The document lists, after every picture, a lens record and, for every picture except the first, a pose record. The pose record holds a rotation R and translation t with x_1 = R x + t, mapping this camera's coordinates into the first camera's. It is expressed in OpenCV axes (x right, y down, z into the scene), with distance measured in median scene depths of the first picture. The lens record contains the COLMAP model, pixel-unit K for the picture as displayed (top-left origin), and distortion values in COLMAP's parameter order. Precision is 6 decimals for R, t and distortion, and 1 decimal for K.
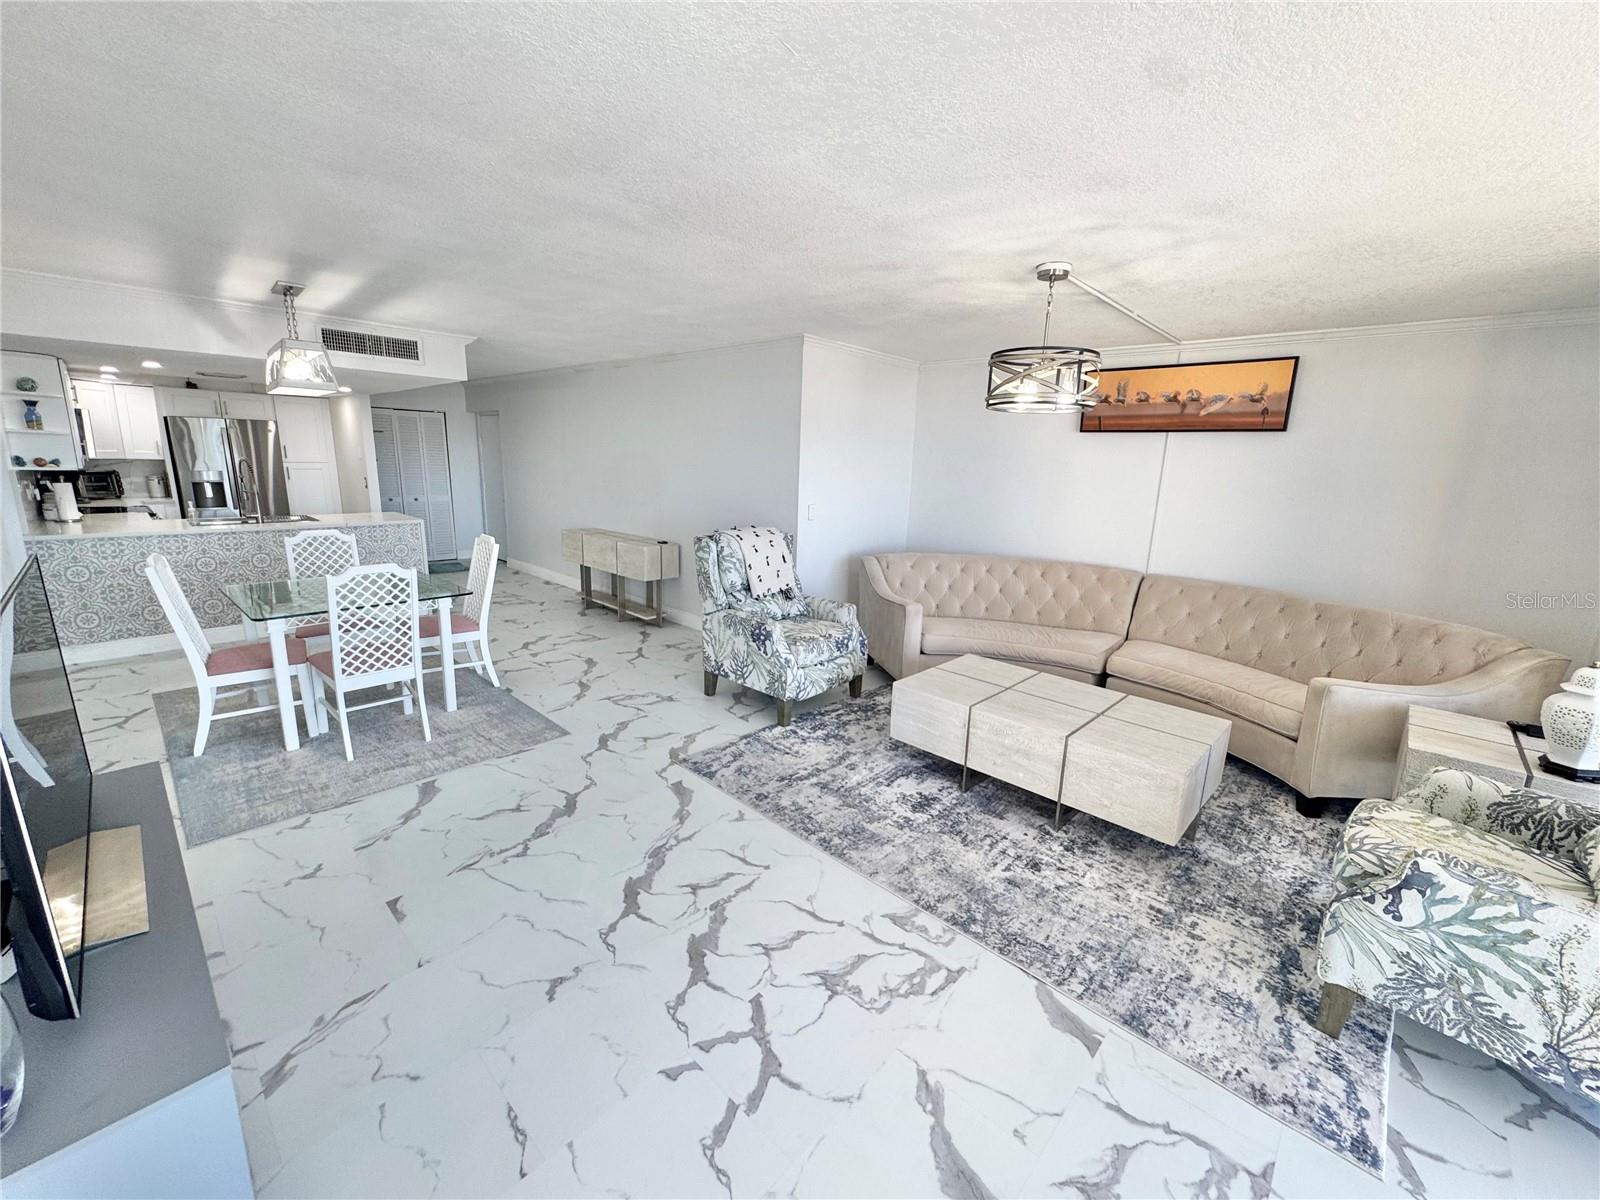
lens RADIAL K [[638.2, 0, 802.4], [0, 638.2, 600.8], [0, 0, 1]] dist [-0.006743, 0.001954]
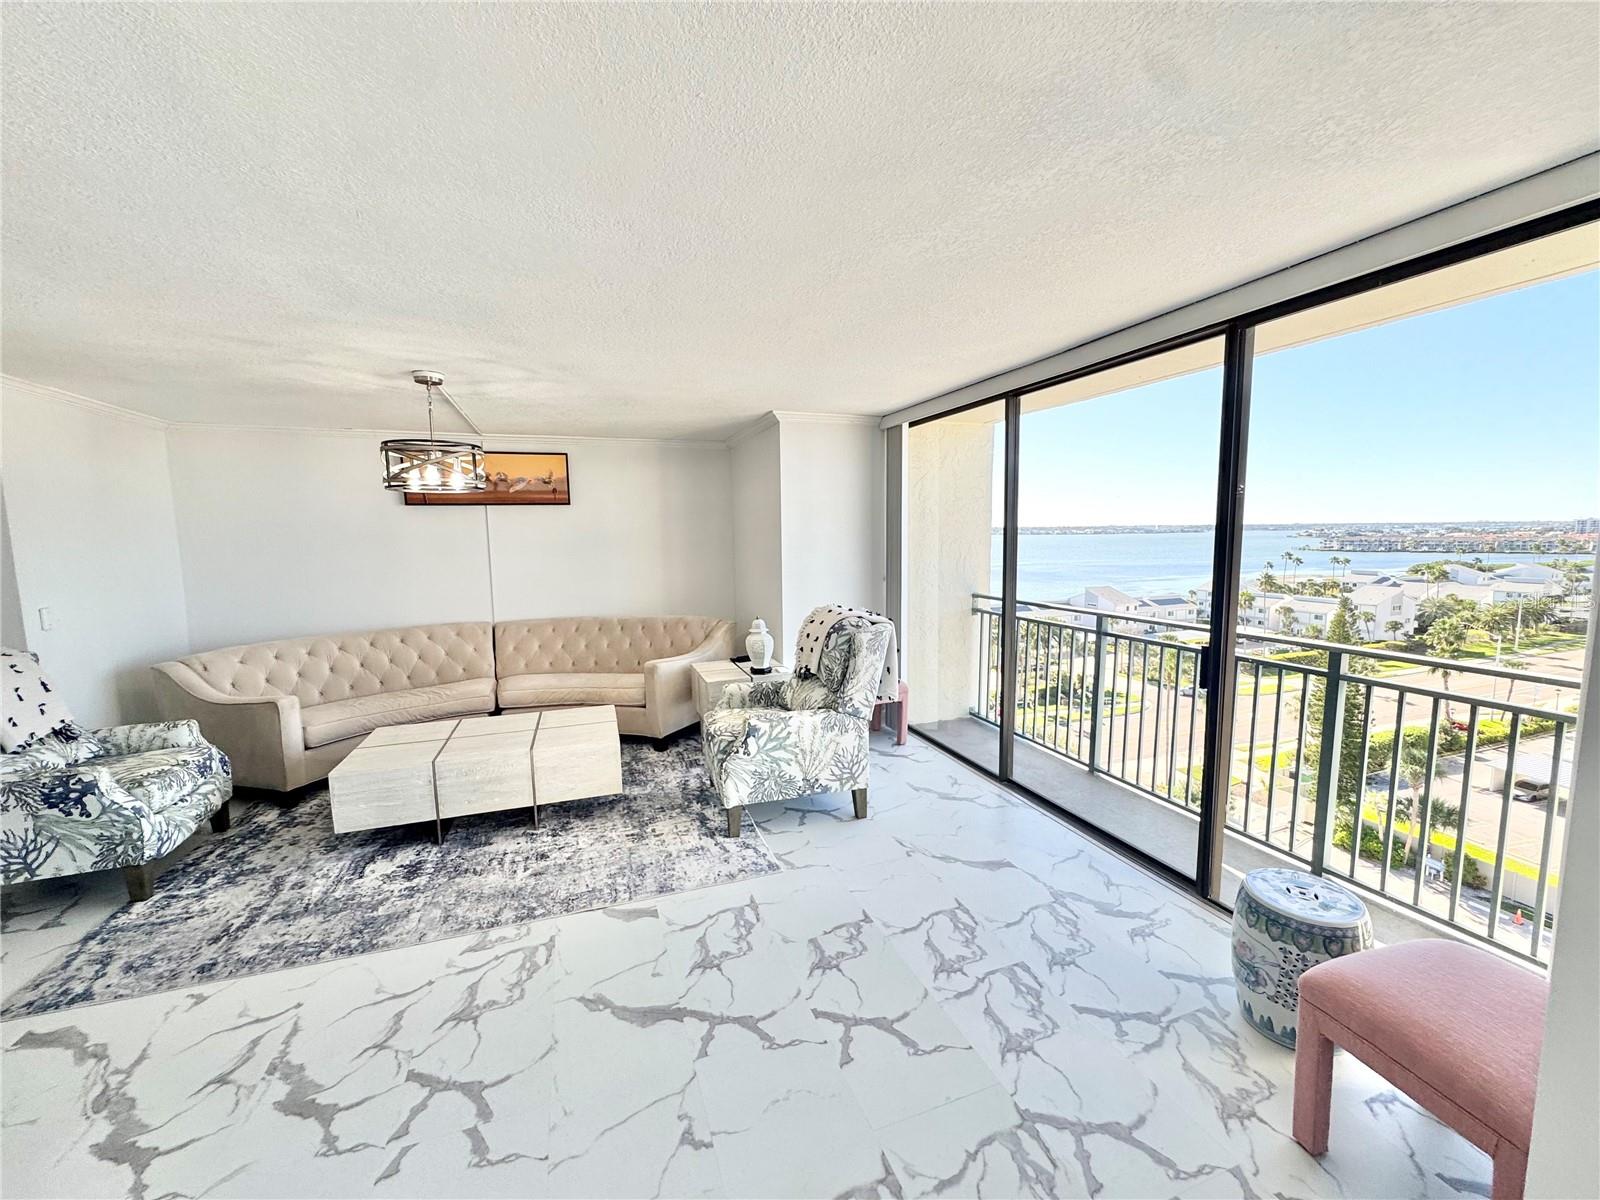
lens RADIAL K [[638.2, 0, 798.1], [0, 638.2, 602.5], [0, 0, 1]] dist [-0.006743, 0.001954]
pose [[0.454395, -0.138805, 0.879920, -0.399574], [0.221160, 0.974437, 0.039506, -0.001262], [-0.862910, 0.176652, 0.473477, -0.089224]]
